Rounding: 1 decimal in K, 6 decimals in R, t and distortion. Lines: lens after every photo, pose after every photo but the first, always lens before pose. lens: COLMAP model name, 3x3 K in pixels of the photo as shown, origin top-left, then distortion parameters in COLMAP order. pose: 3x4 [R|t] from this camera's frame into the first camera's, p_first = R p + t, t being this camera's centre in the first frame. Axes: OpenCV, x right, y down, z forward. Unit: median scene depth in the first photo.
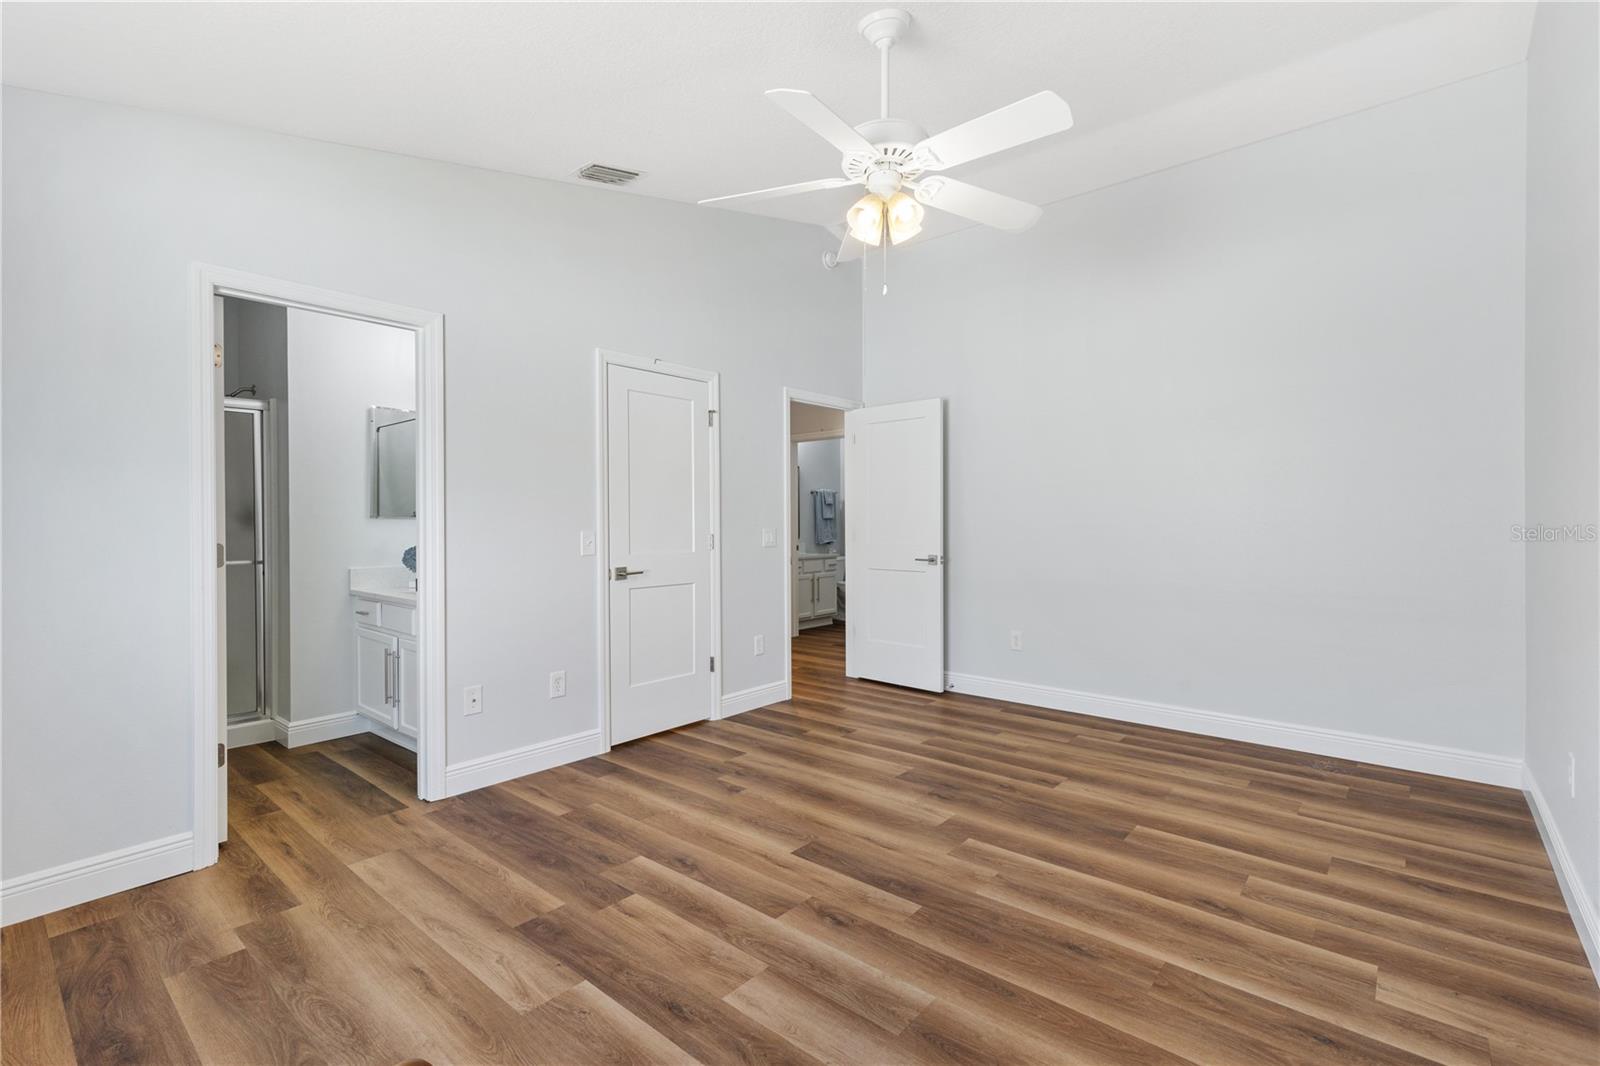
lens RADIAL K [[712.8, 0, 804.8], [0, 712.8, 523.6], [0, 0, 1]] dist [0.008246, 0.000544]
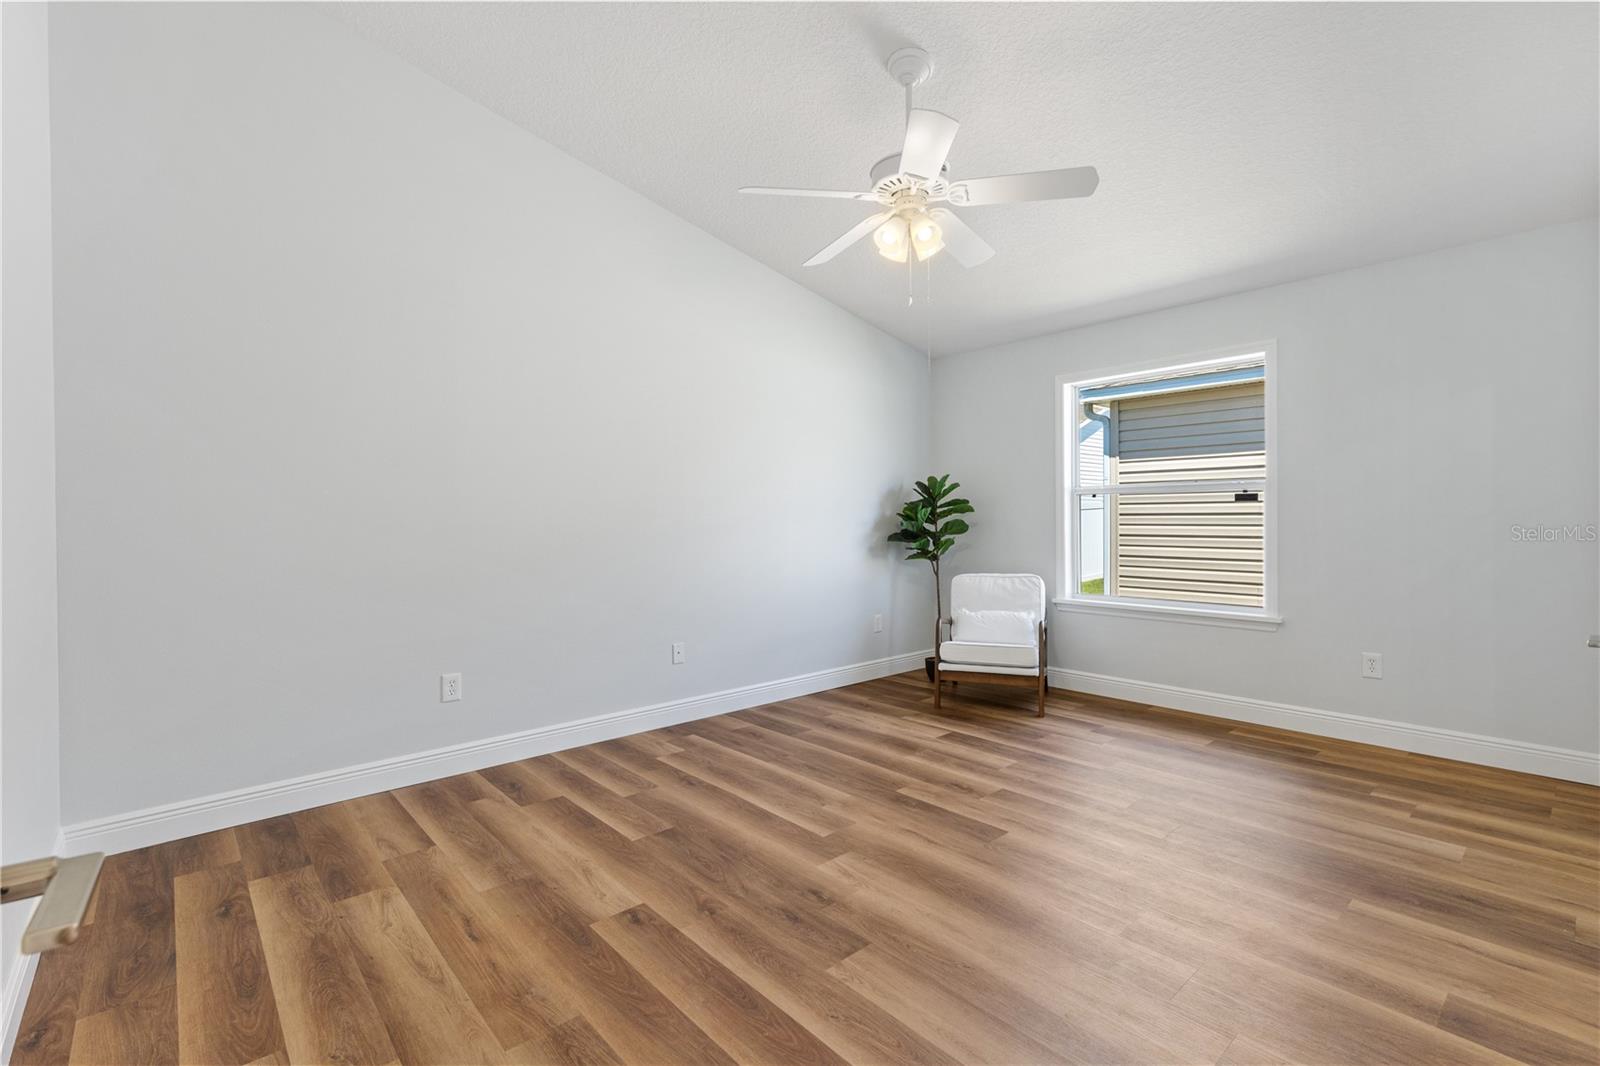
lens RADIAL K [[712.8, 0, 804.8], [0, 712.8, 523.6], [0, 0, 1]] dist [0.008246, 0.000544]
pose [[-0.990475, 0.013042, 0.137071, 0.124378], [0.013972, 0.999885, 0.005818, 0.011159], [-0.136979, 0.007678, -0.990544, 2.077522]]
